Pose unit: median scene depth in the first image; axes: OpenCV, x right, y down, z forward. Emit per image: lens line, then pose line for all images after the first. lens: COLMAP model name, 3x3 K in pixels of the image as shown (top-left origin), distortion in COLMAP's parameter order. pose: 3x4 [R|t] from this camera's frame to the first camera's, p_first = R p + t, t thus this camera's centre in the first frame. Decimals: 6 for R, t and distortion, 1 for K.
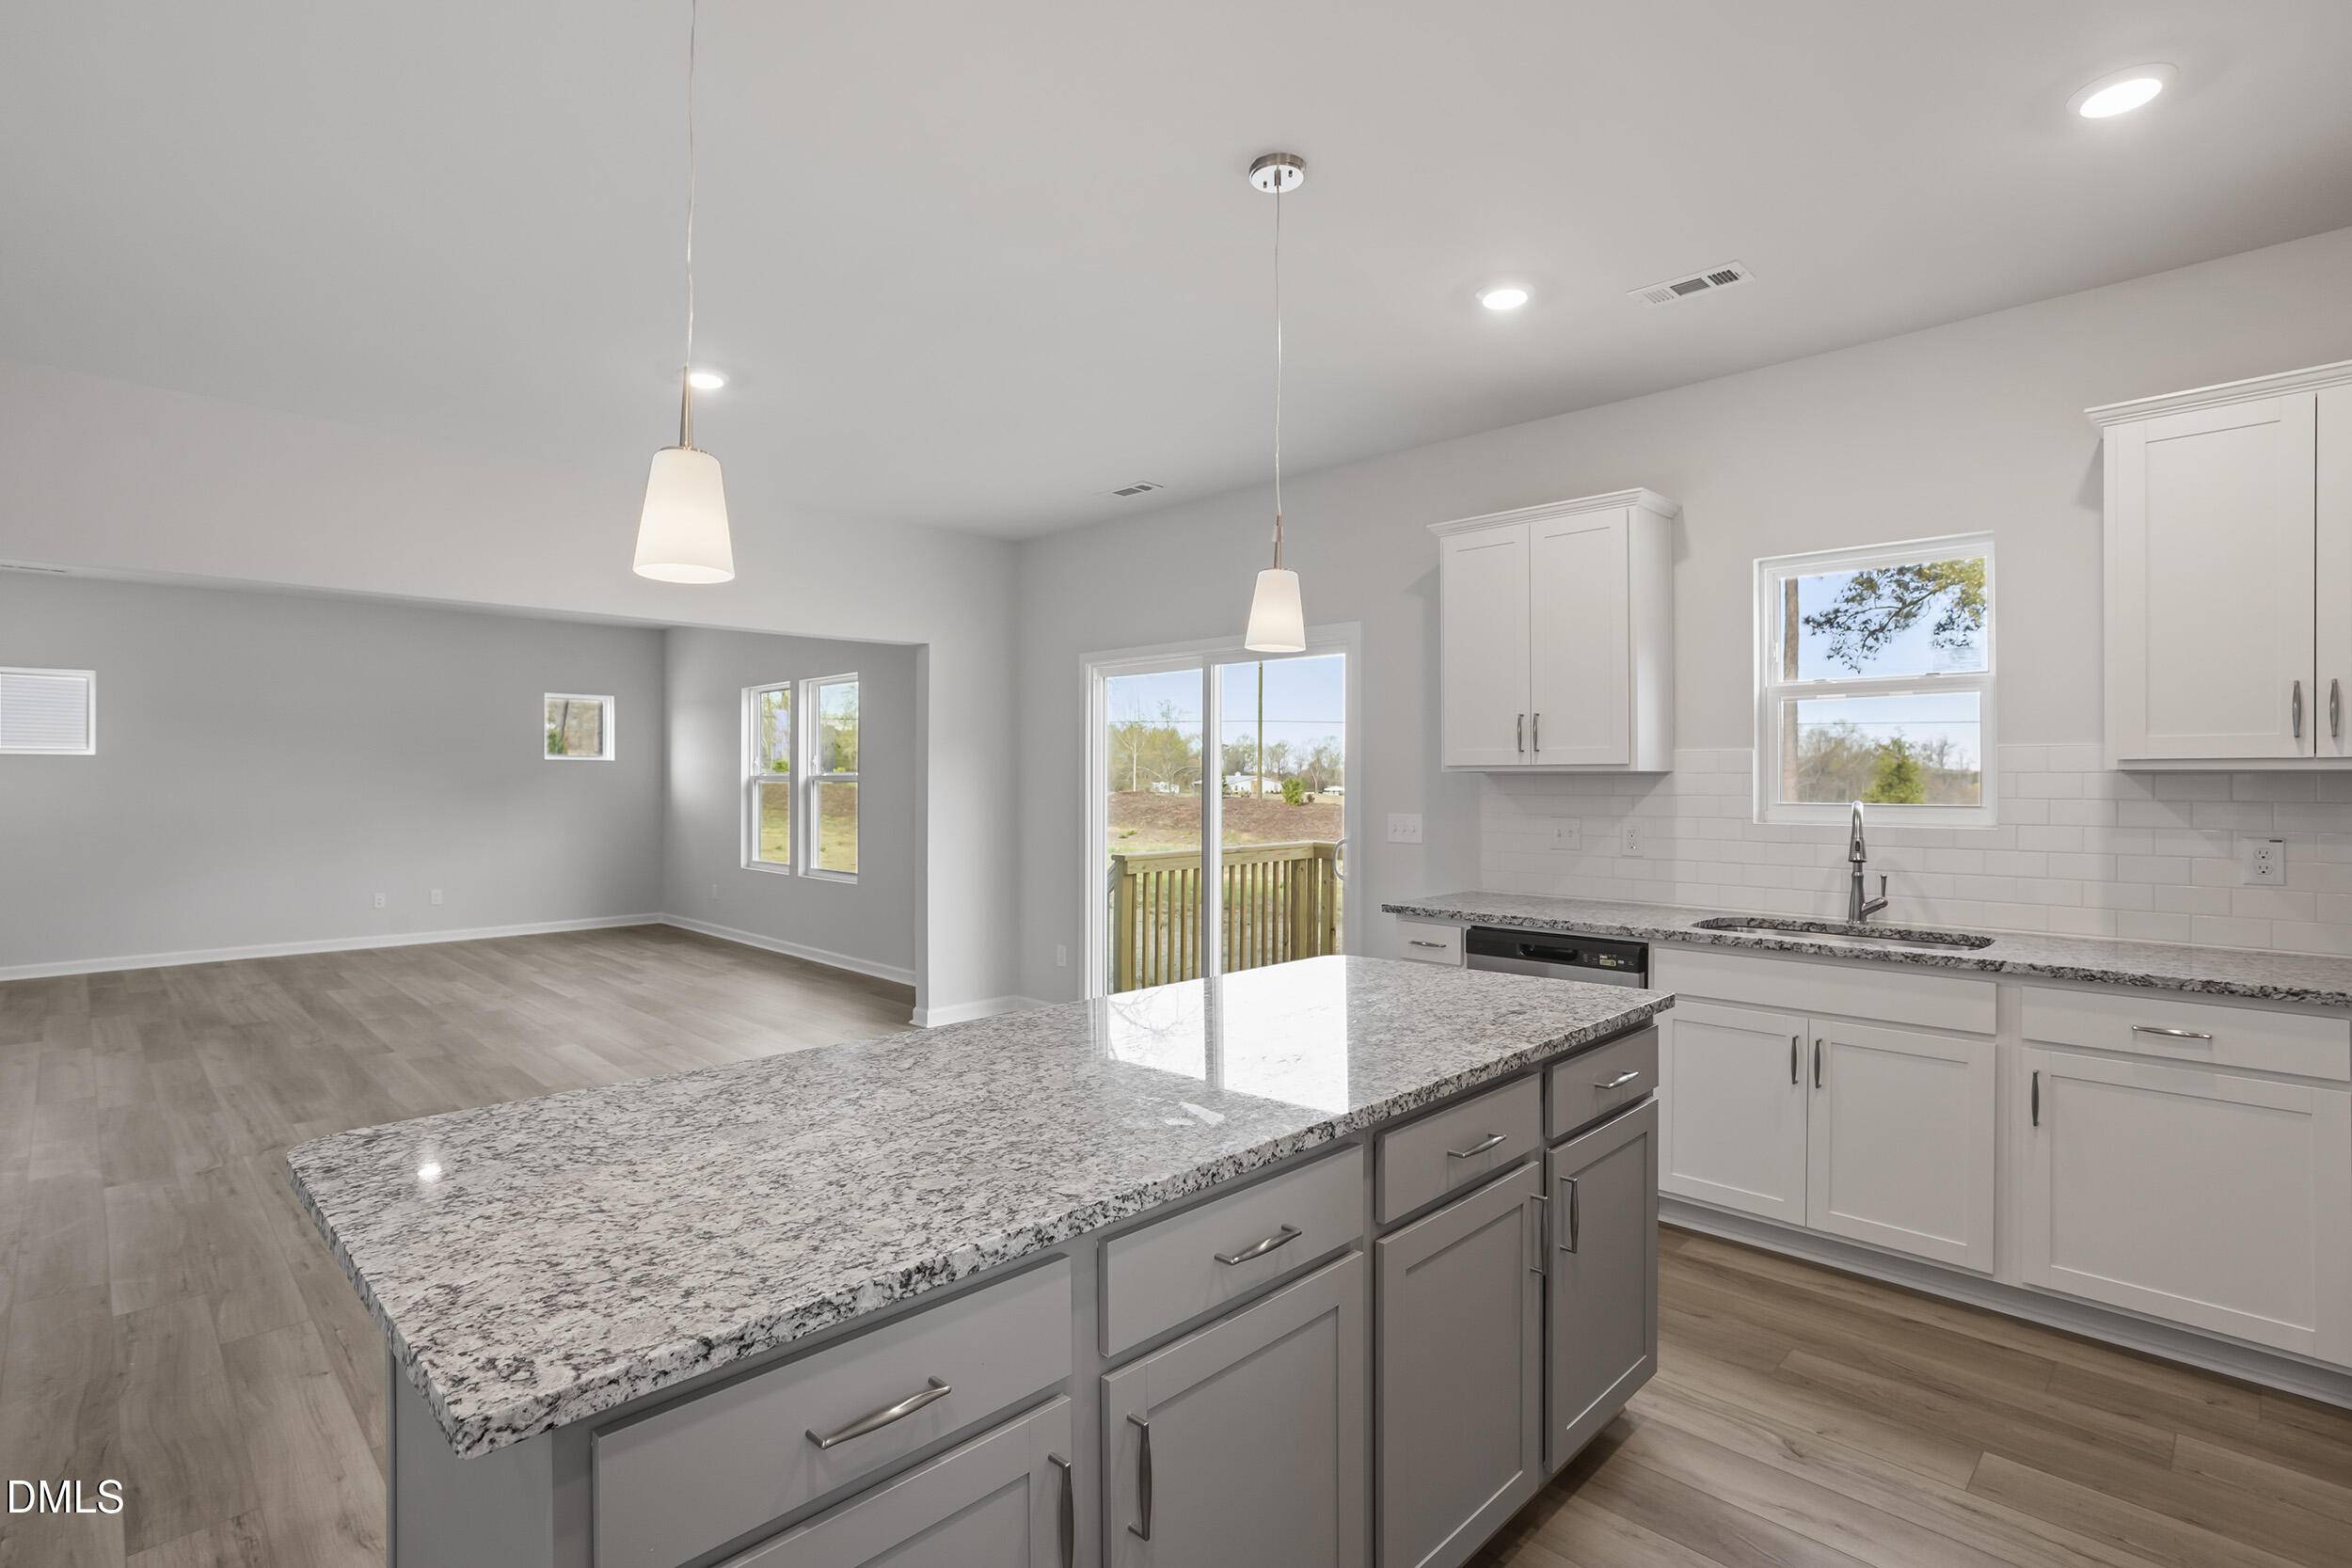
lens RADIAL K [[1142.7, 0, 1170.2], [0, 1142.7, 775.4], [0, 0, 1]] dist [-0.048264, 0.025937]
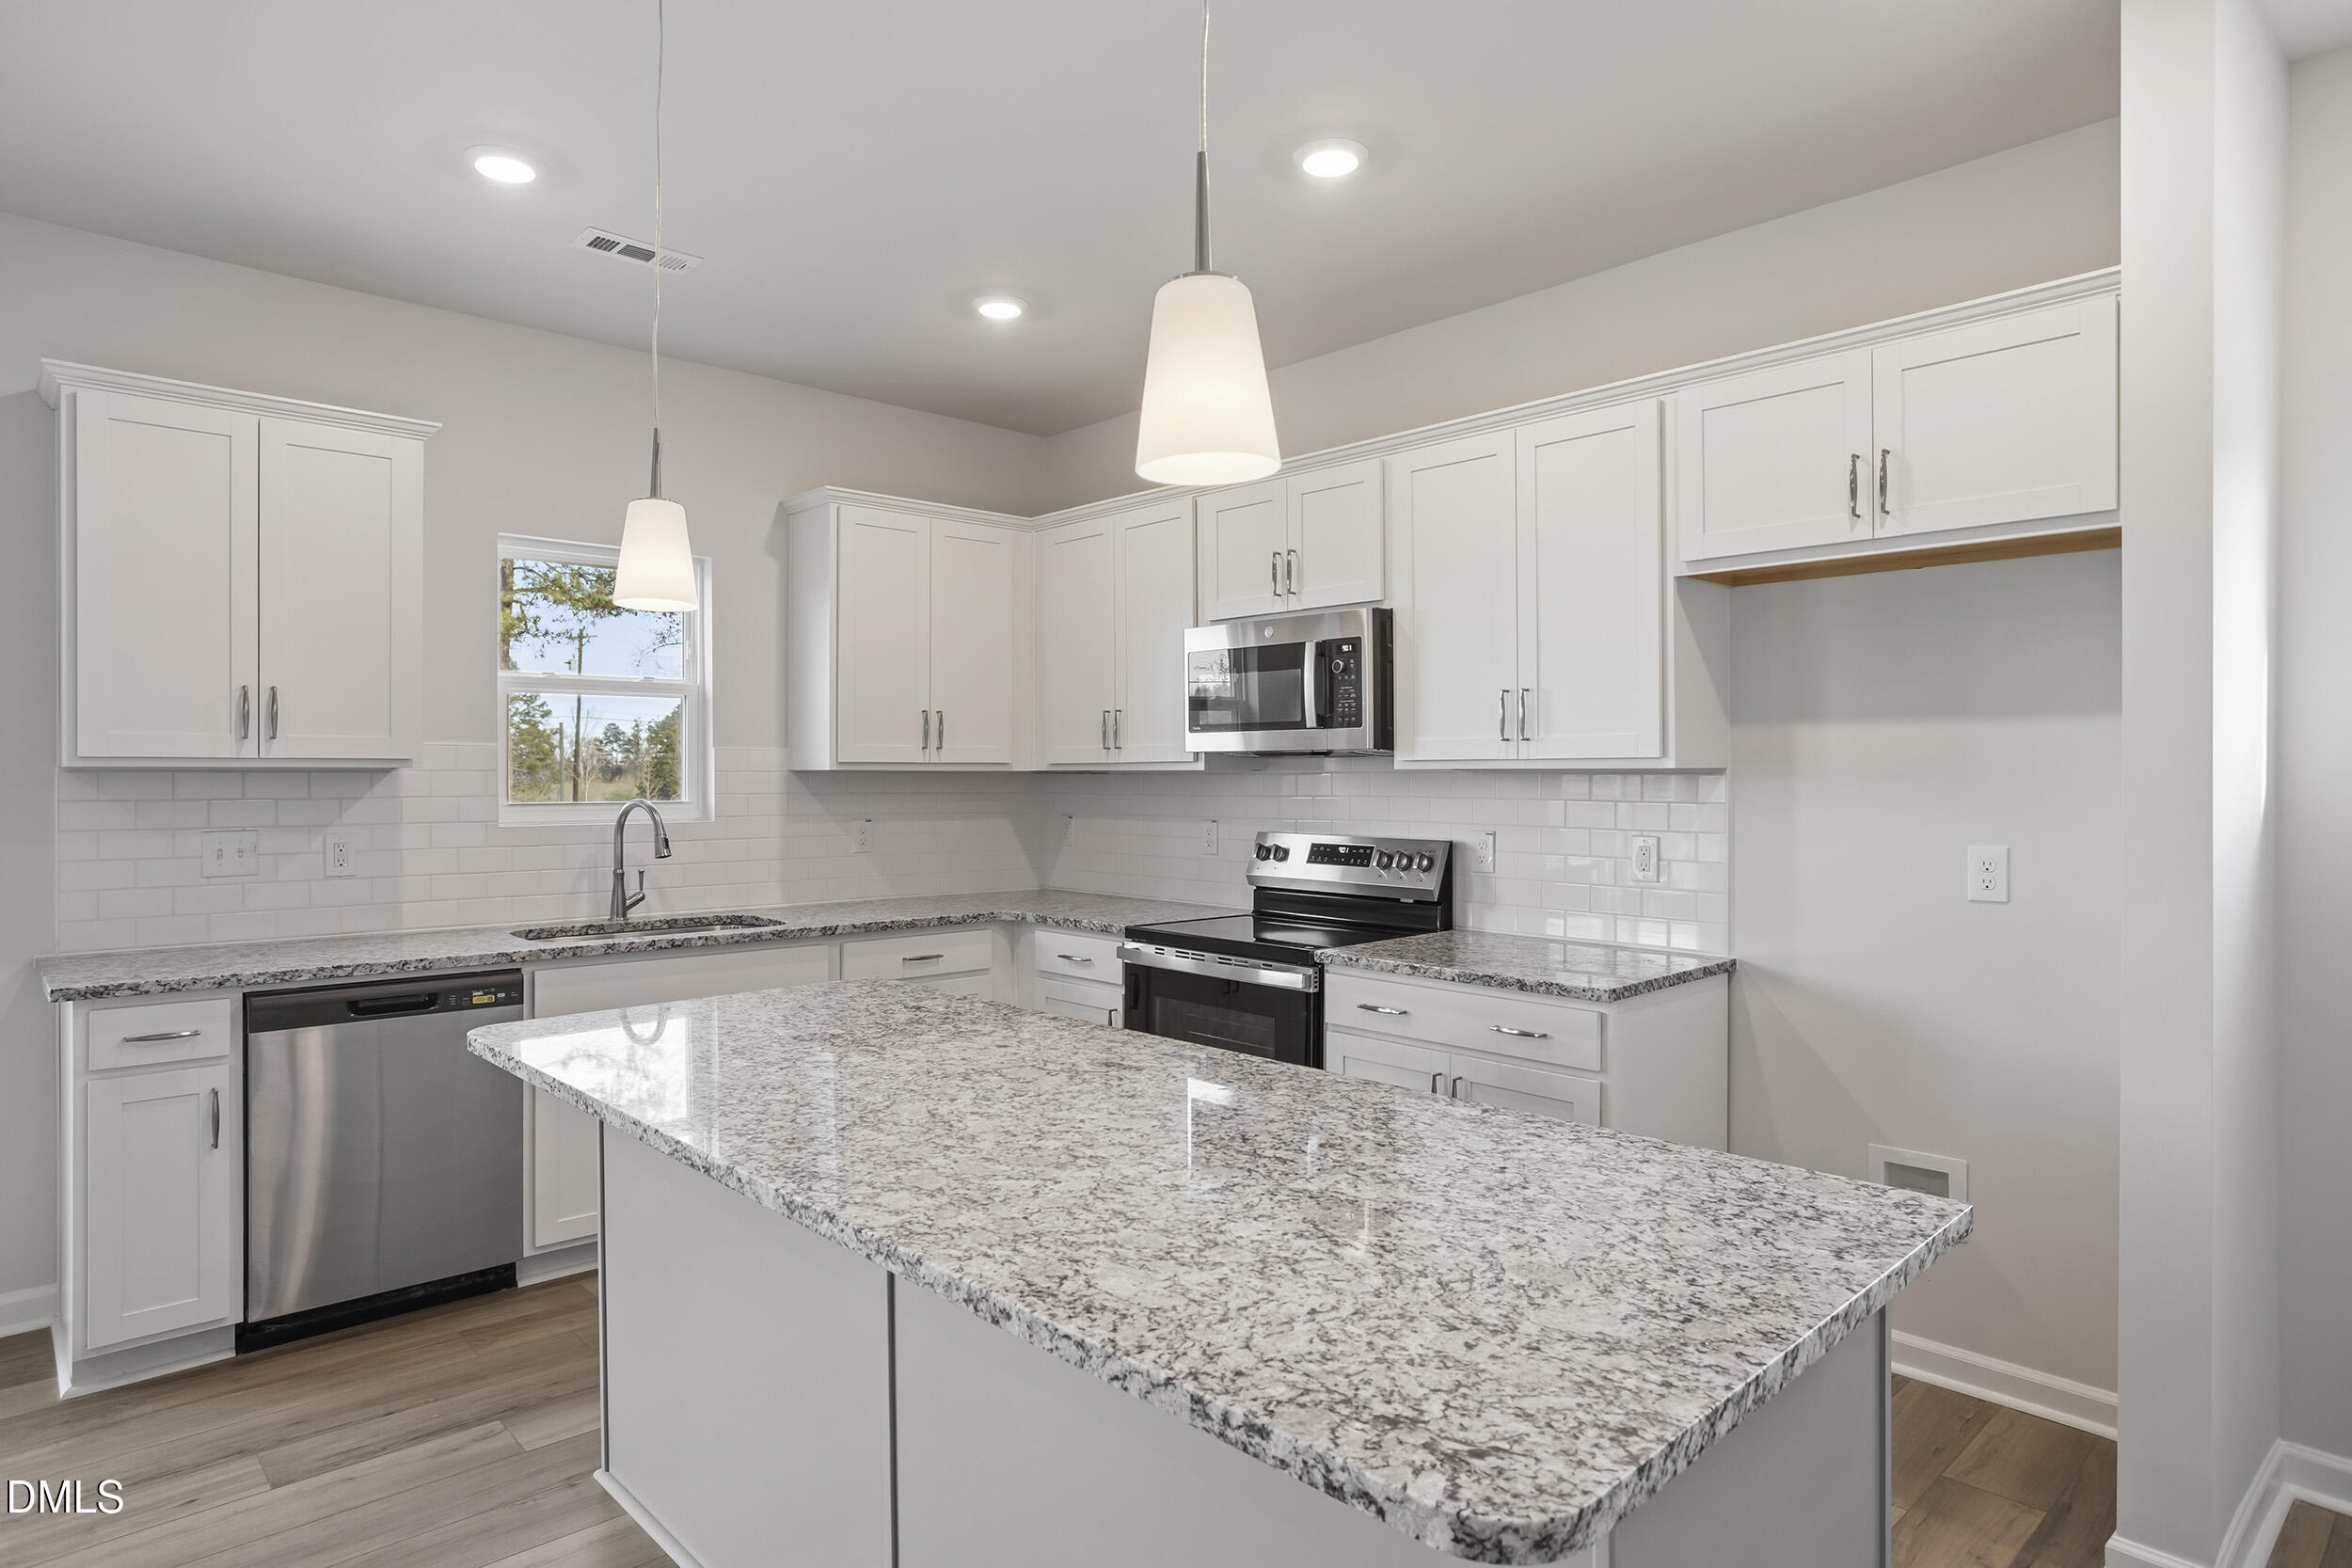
lens RADIAL K [[1311.1, 0, 1198.5], [0, 1311.1, 768.7], [0, 0, 1]] dist [-0.024314, 0.002320]
pose [[0.019621, 0.005108, 0.999794, -0.728852], [-0.004035, 0.999979, -0.005030, -0.000747], [-0.999799, -0.003935, 0.019642, 0.607944]]
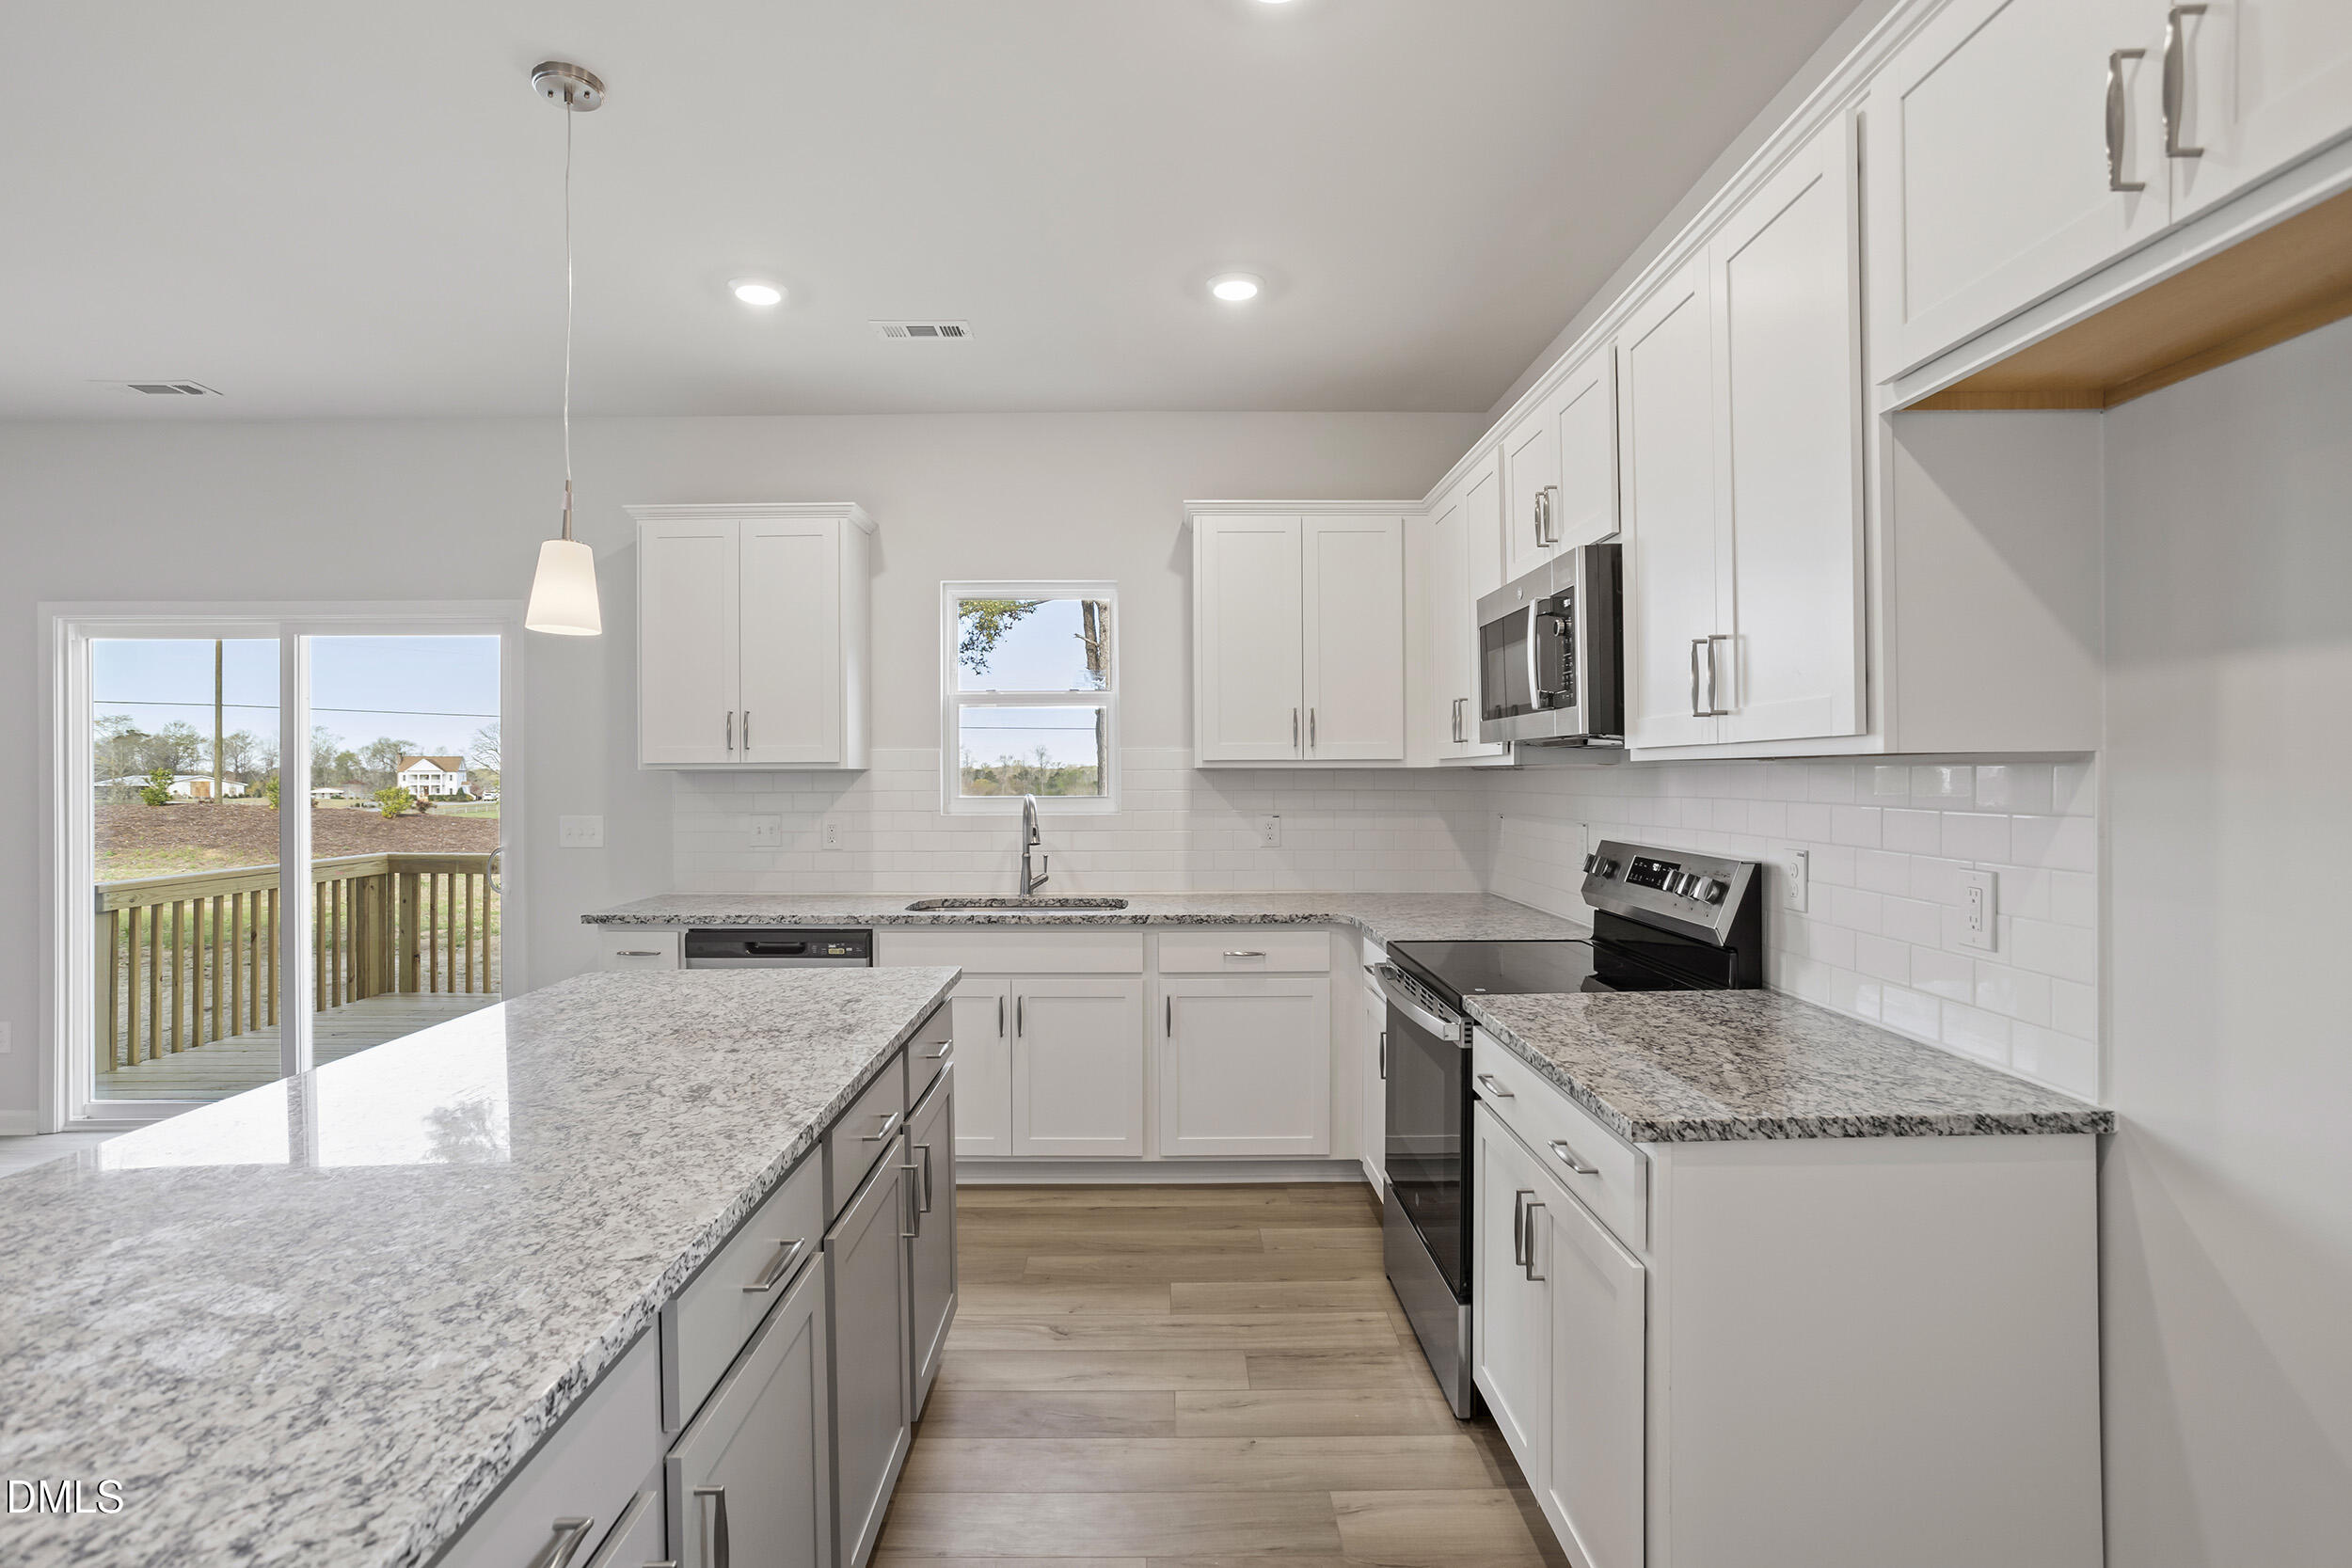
lens RADIAL K [[1142.7, 0, 1178.0], [0, 1142.7, 776.4], [0, 0, 1]] dist [-0.048264, 0.025937]
pose [[0.697023, -0.004174, 0.717037, -0.194998], [0.002304, 0.999991, 0.003582, 0.000179], [-0.717045, -0.000845, 0.697026, 0.051737]]
